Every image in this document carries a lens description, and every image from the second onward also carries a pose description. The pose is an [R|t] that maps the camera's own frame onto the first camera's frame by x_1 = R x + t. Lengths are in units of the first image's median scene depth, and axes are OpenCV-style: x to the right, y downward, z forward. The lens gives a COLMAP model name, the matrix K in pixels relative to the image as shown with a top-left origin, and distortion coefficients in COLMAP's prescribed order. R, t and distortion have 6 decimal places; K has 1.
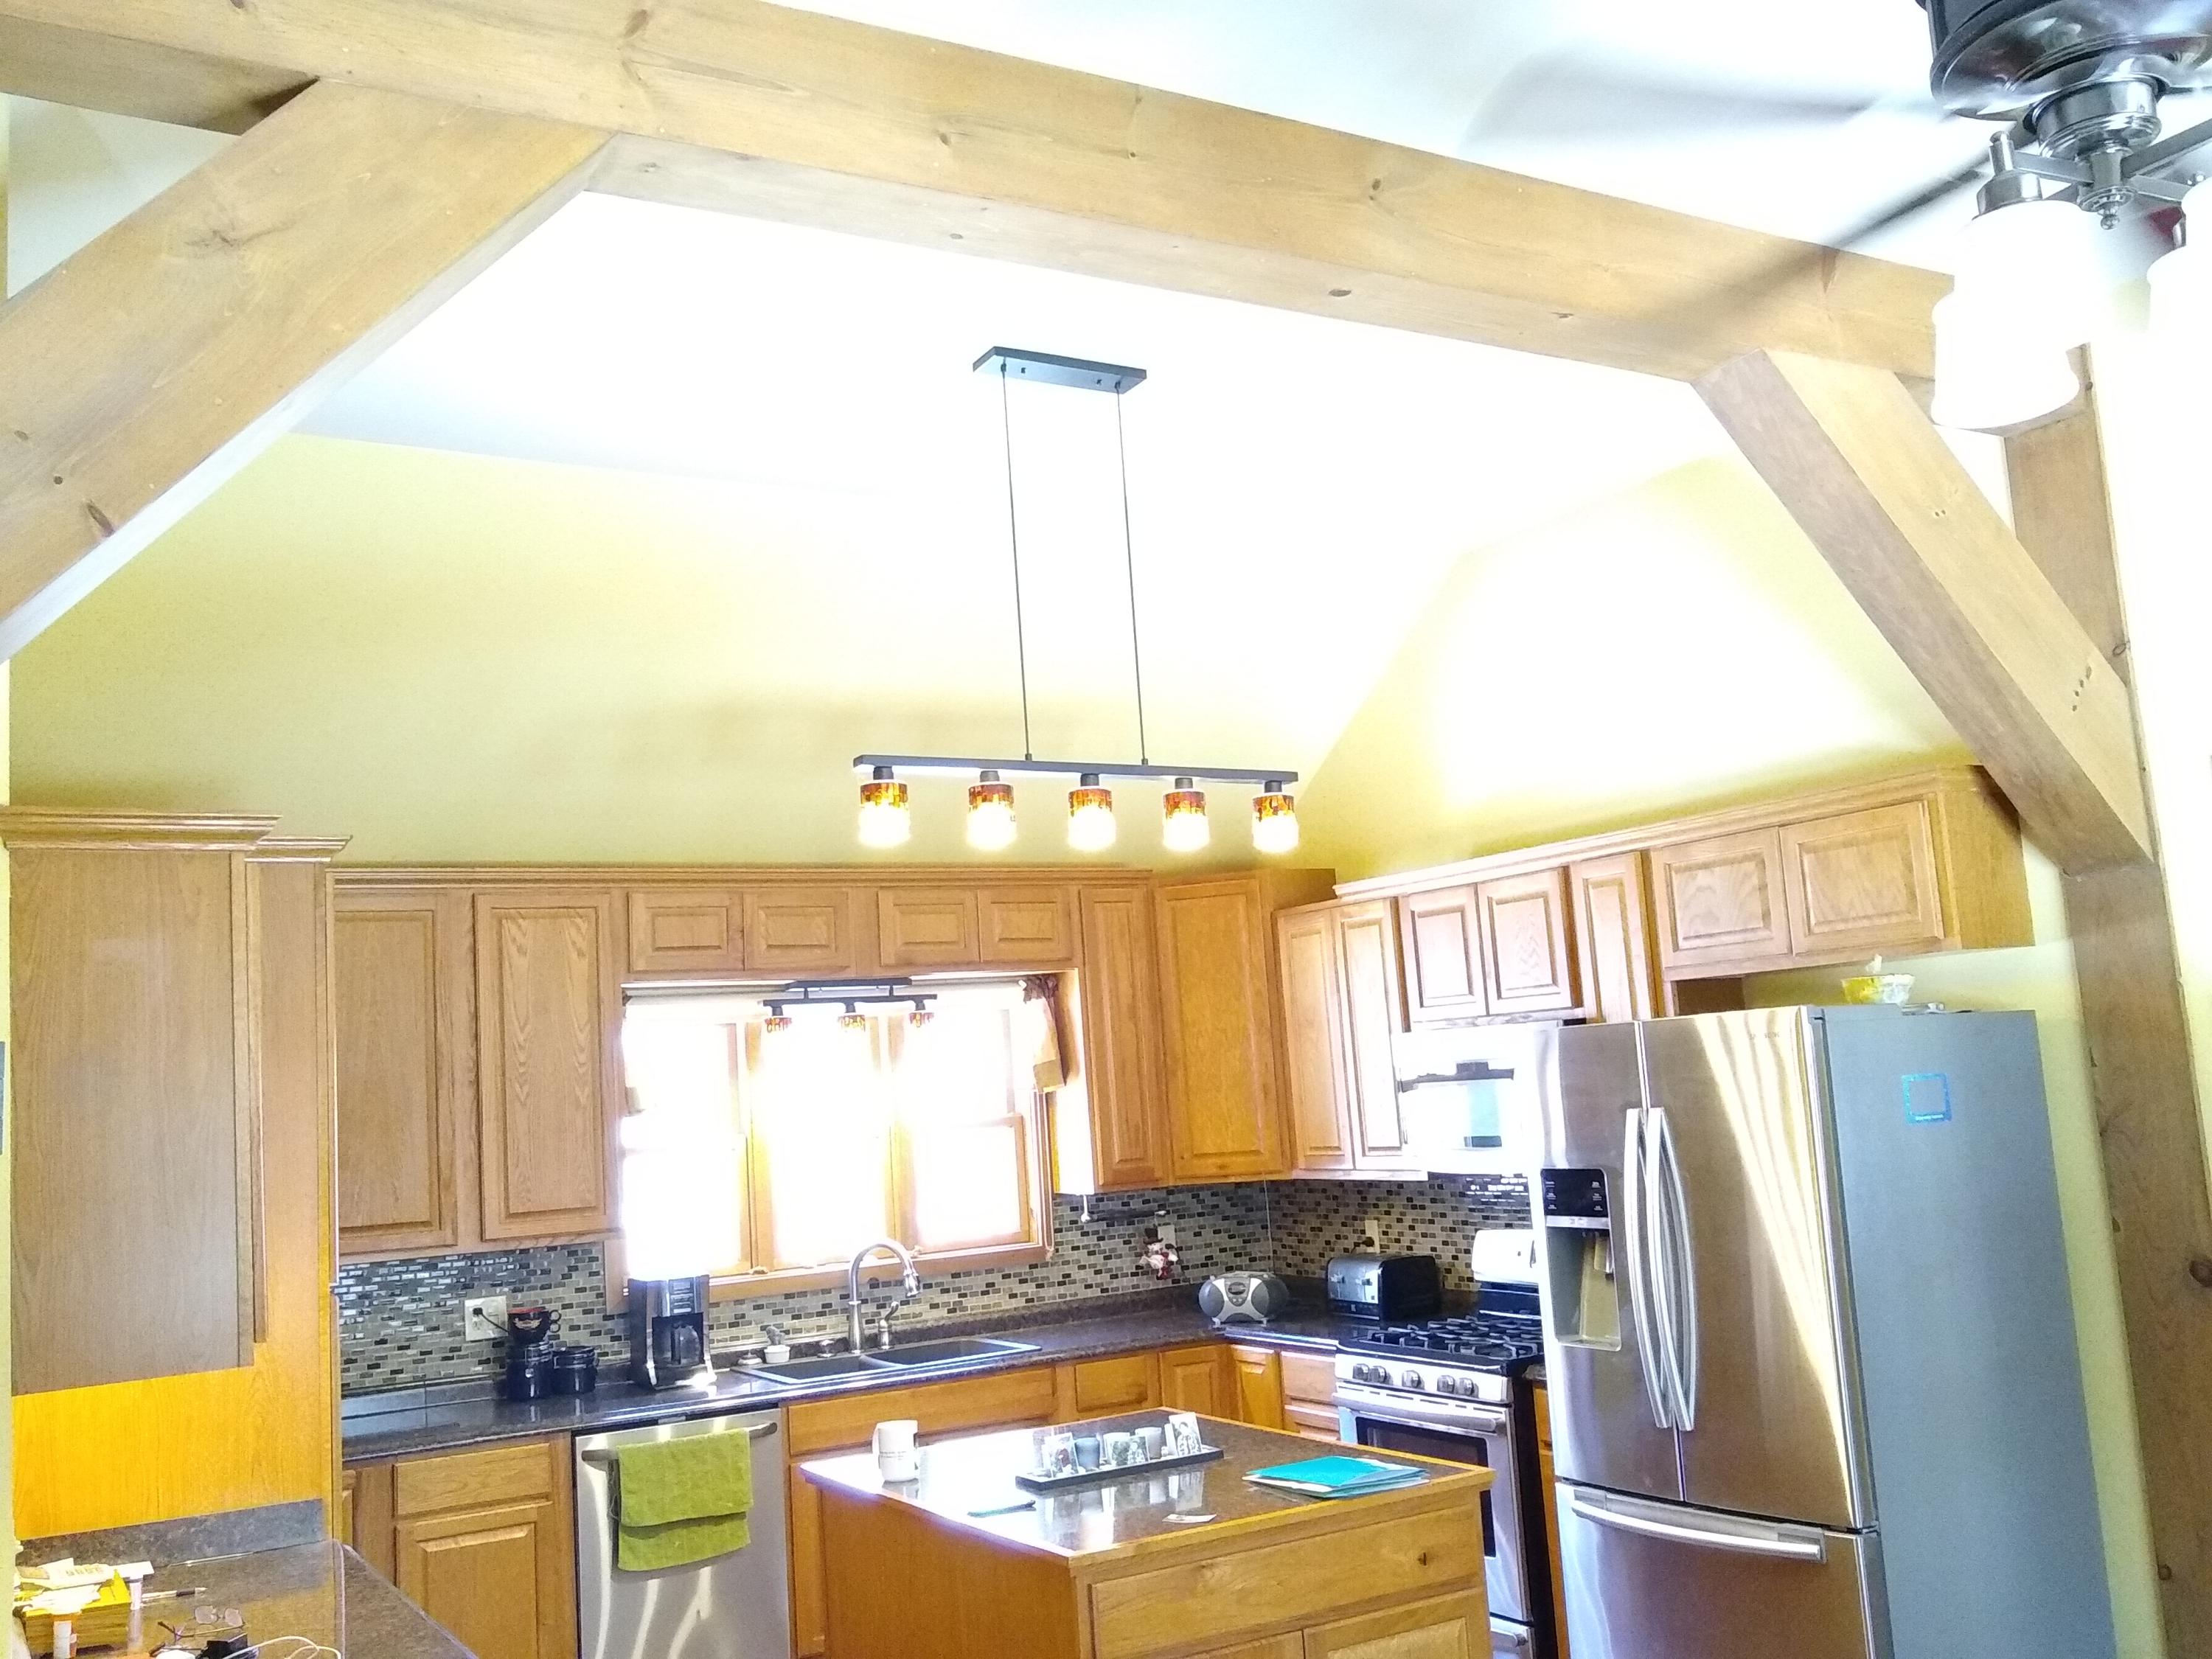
lens RADIAL K [[1975.5, 0, 1124.0], [0, 1975.5, 825.9], [0, 0, 1]] dist [0.003179, -0.046076]
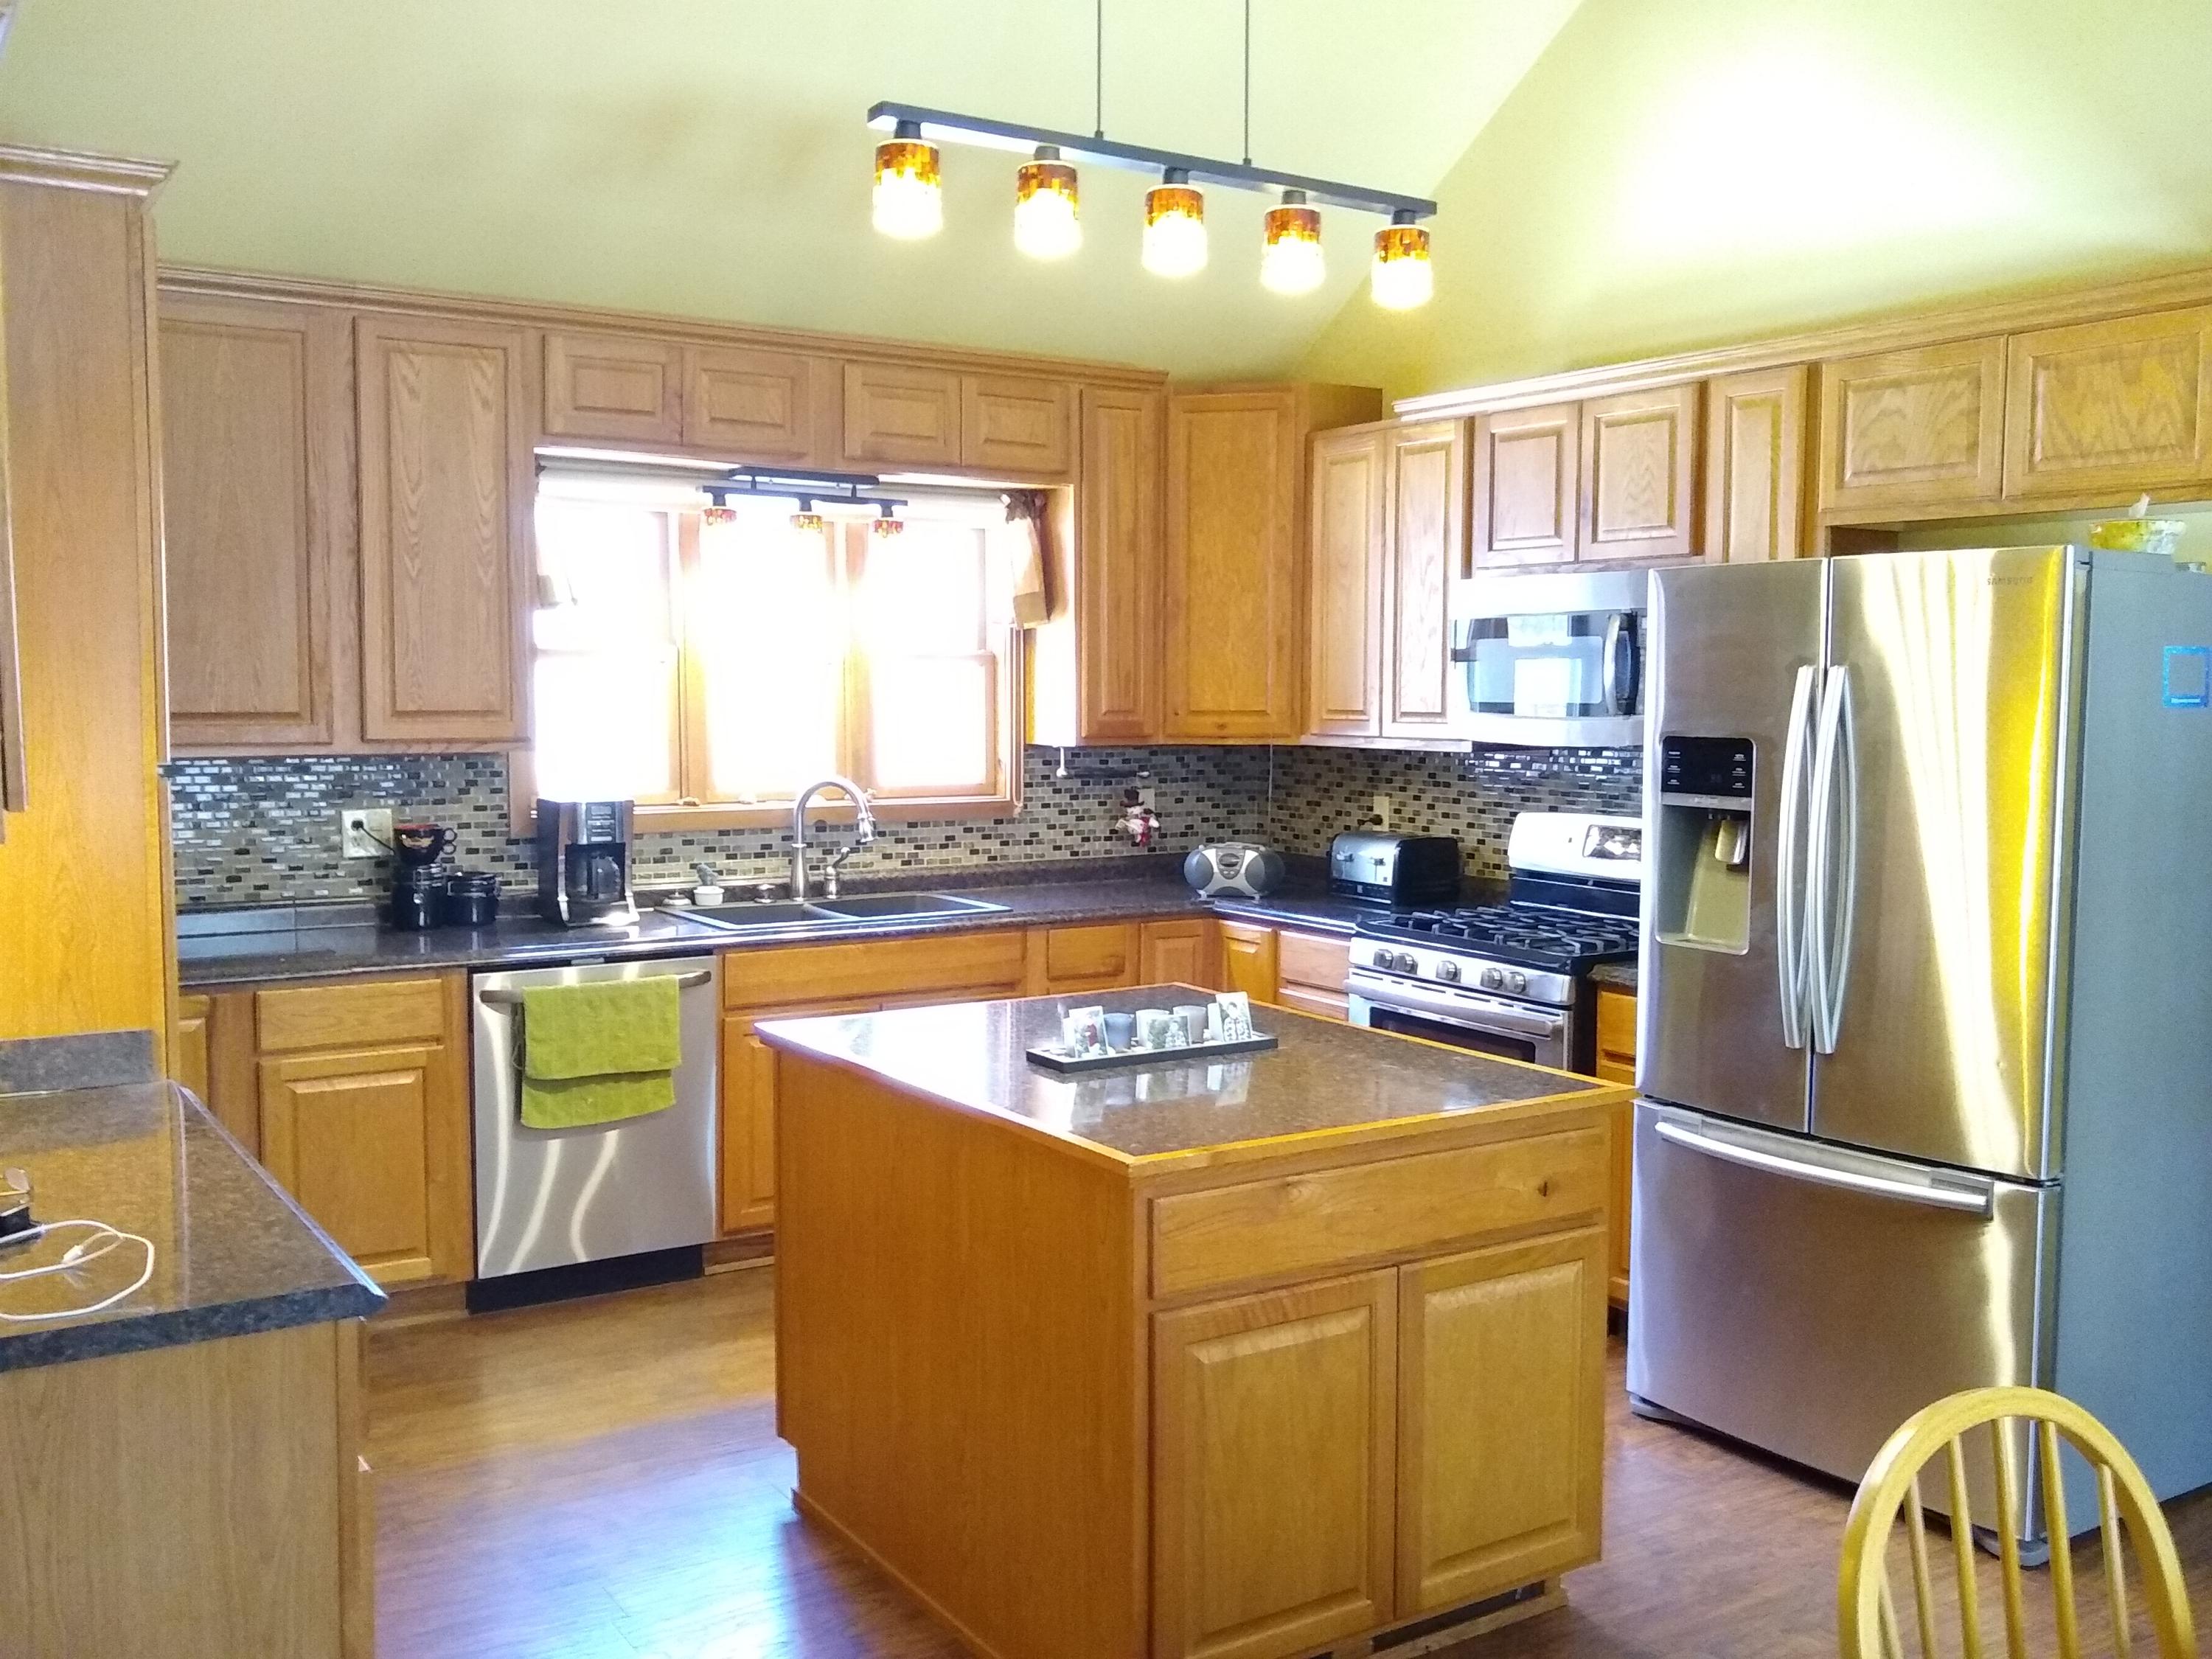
lens RADIAL K [[1975.5, 0, 1088.5], [0, 1975.5, 829.3], [0, 0, 1]] dist [0.003179, -0.046076]
pose [[0.996886, 0.068149, 0.039676, -0.047888], [-0.074867, 0.975940, 0.204781, 0.050919], [-0.024766, -0.207113, 0.978003, 0.161667]]
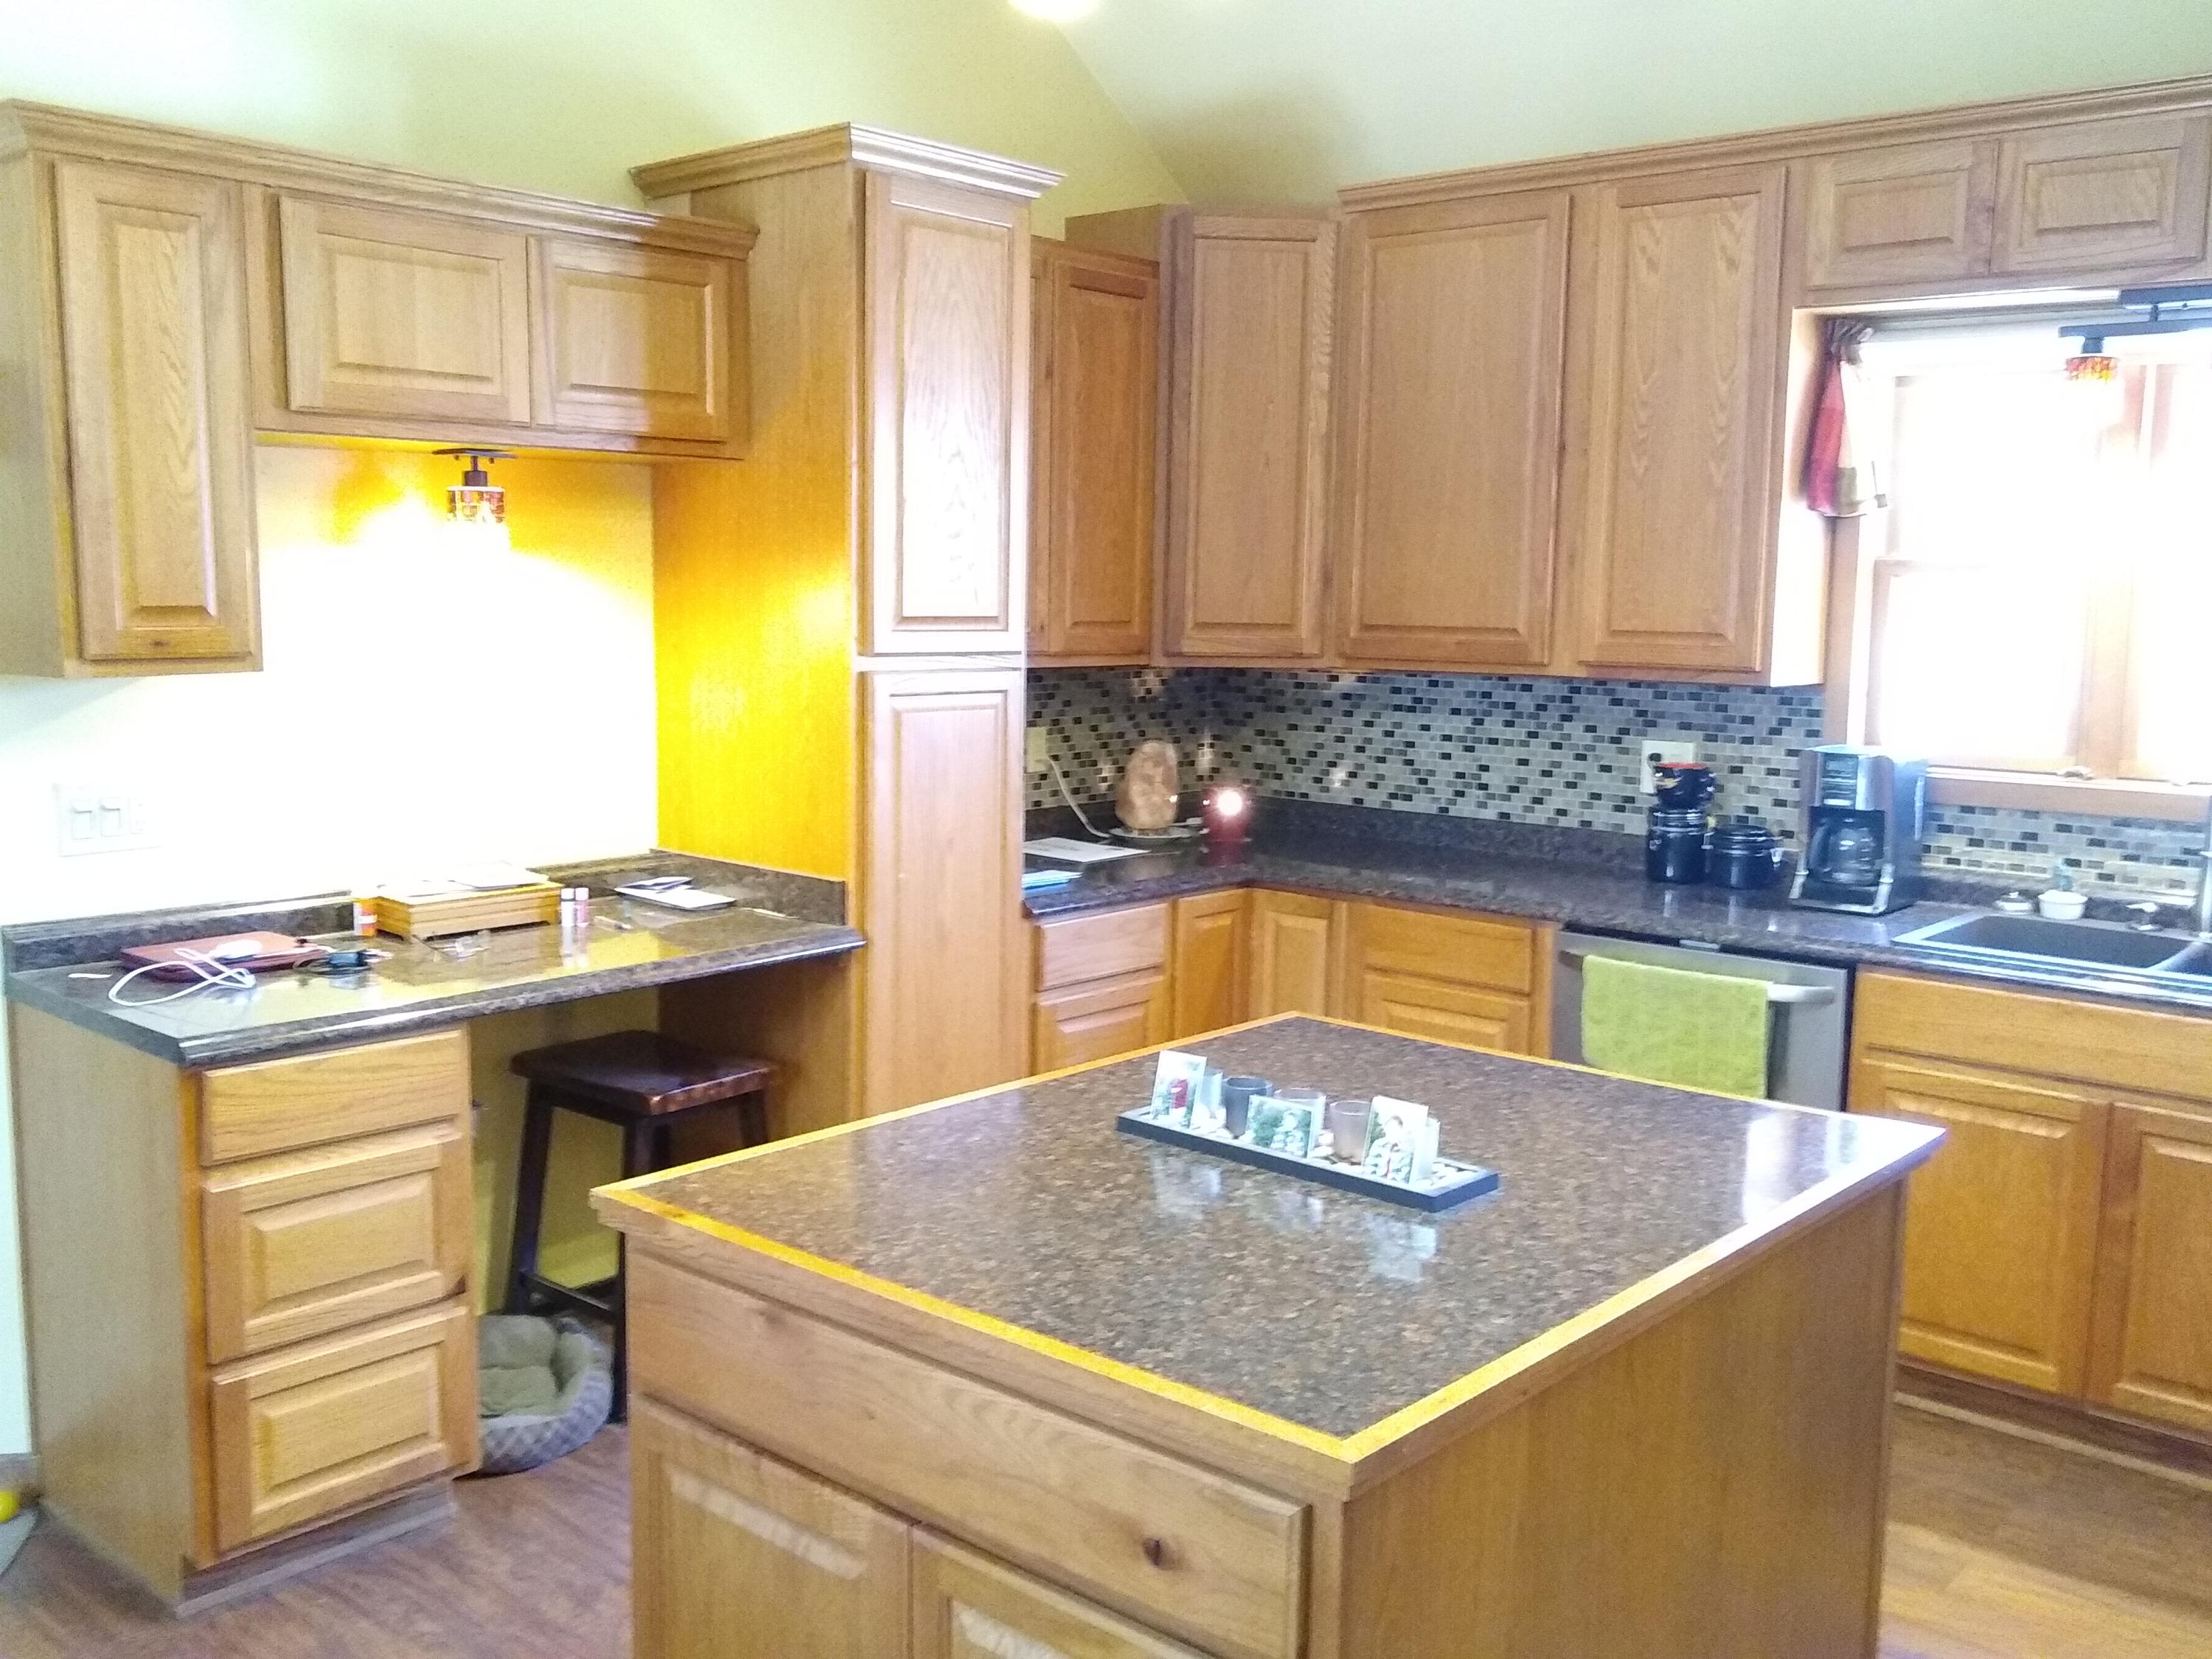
lens RADIAL K [[1975.5, 0, 1110.9], [0, 1975.5, 843.1], [0, 0, 1]] dist [0.003179, -0.046076]
pose [[0.319487, 0.191030, -0.928135, 0.329218], [0.087822, 0.969284, 0.229730, 0.084310], [0.943512, -0.154907, 0.292897, 0.578516]]
